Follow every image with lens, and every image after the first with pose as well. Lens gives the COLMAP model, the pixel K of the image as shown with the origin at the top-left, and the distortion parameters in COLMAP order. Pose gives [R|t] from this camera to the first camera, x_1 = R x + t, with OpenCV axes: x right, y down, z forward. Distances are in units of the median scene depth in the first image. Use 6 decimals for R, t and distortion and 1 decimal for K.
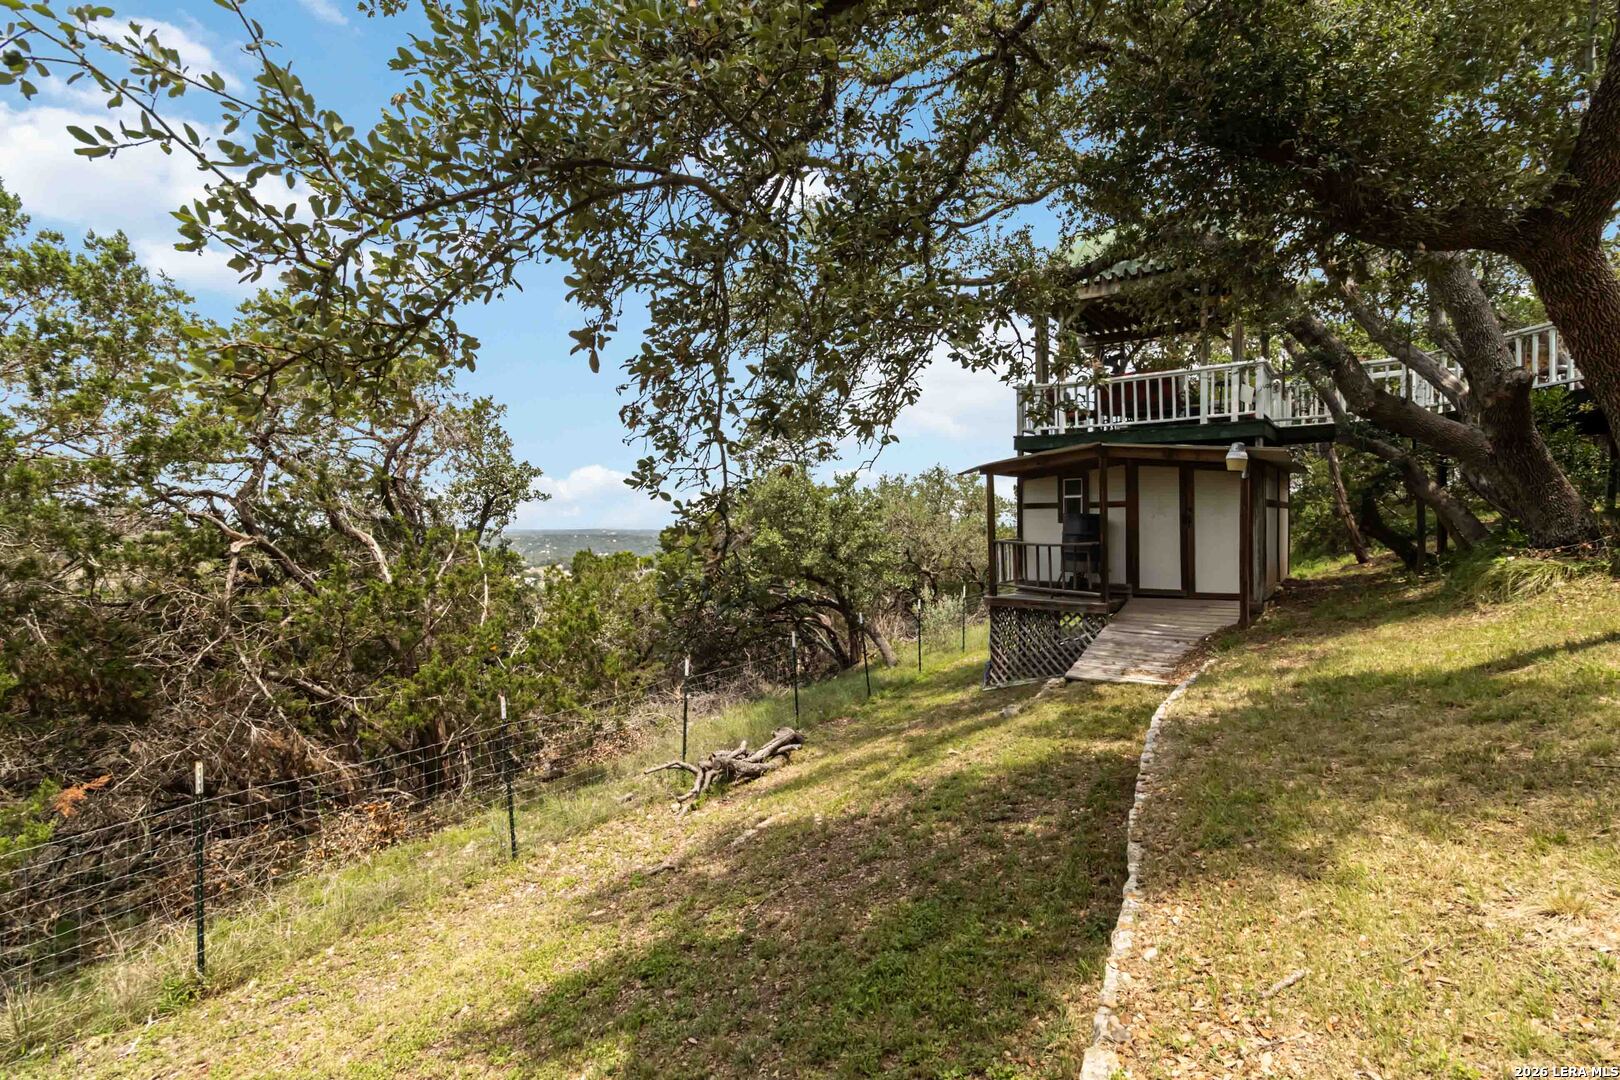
lens RADIAL K [[754.9, 0, 809.7], [0, 754.9, 543.3], [0, 0, 1]] dist [0.003885, 0.000218]
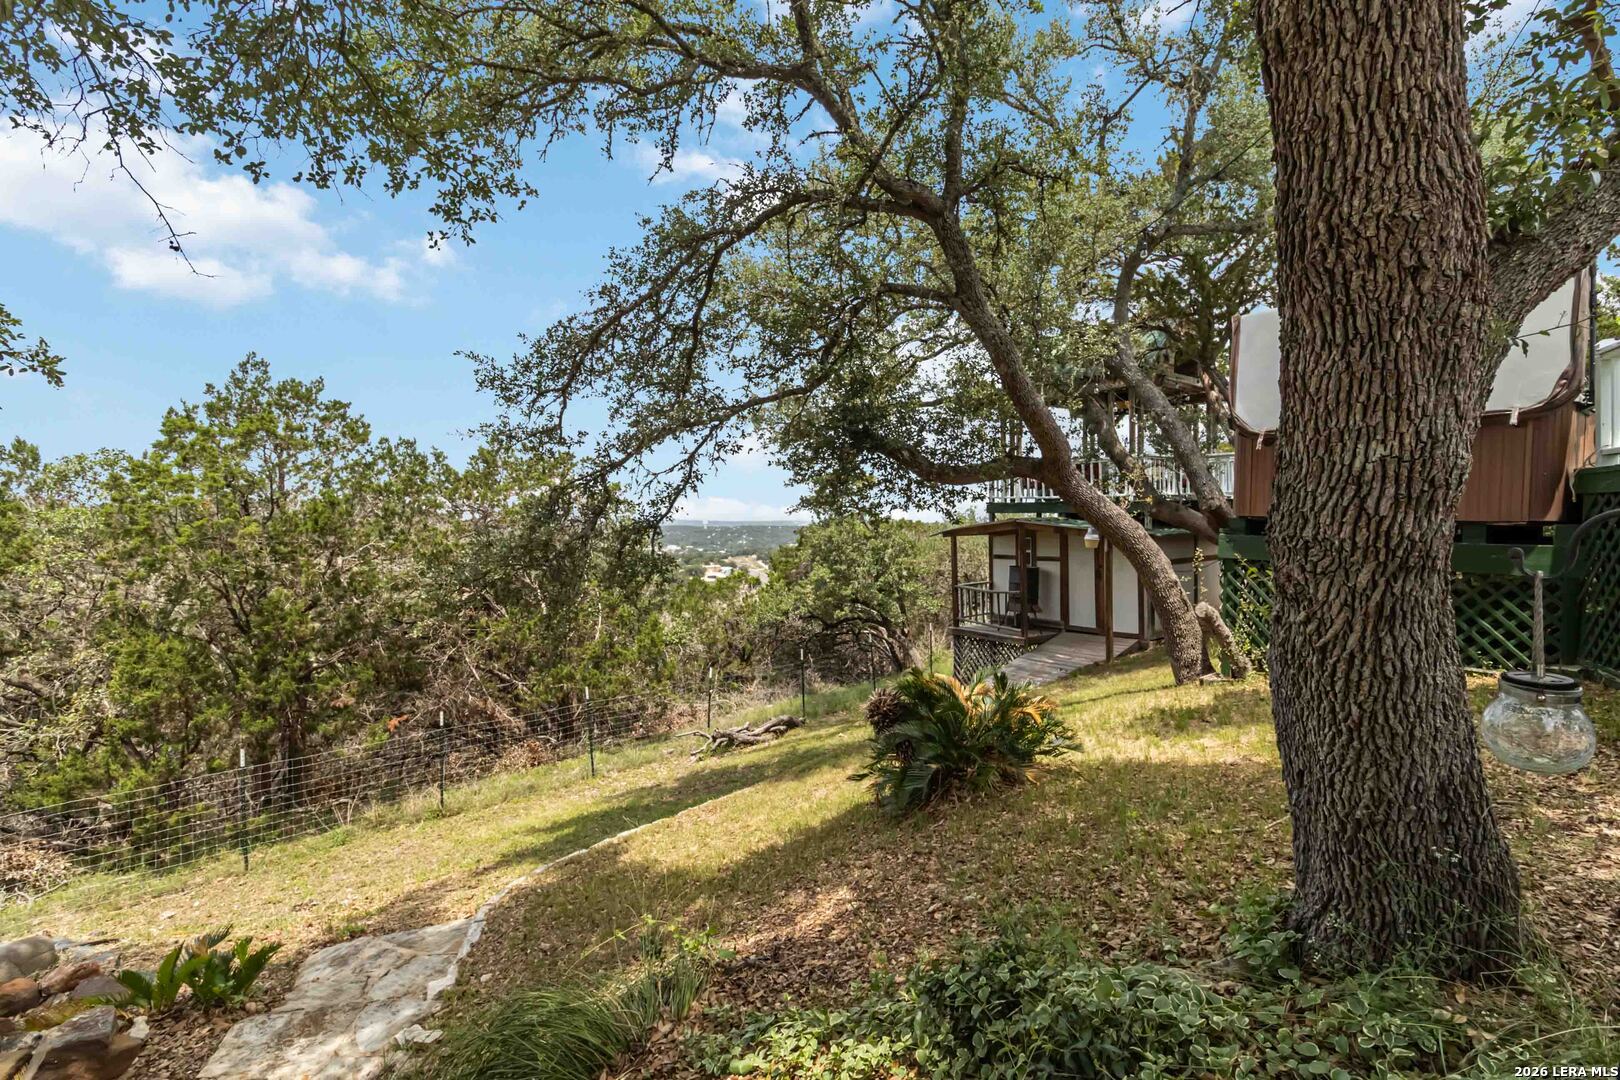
lens RADIAL K [[754.9, 0, 812.8], [0, 754.9, 536.5], [0, 0, 1]] dist [0.003885, 0.000218]
pose [[0.968559, 0.003758, -0.248756, 0.495466], [-0.001819, 0.999966, 0.008022, -0.151785], [0.248778, -0.007317, 0.968533, -0.540169]]
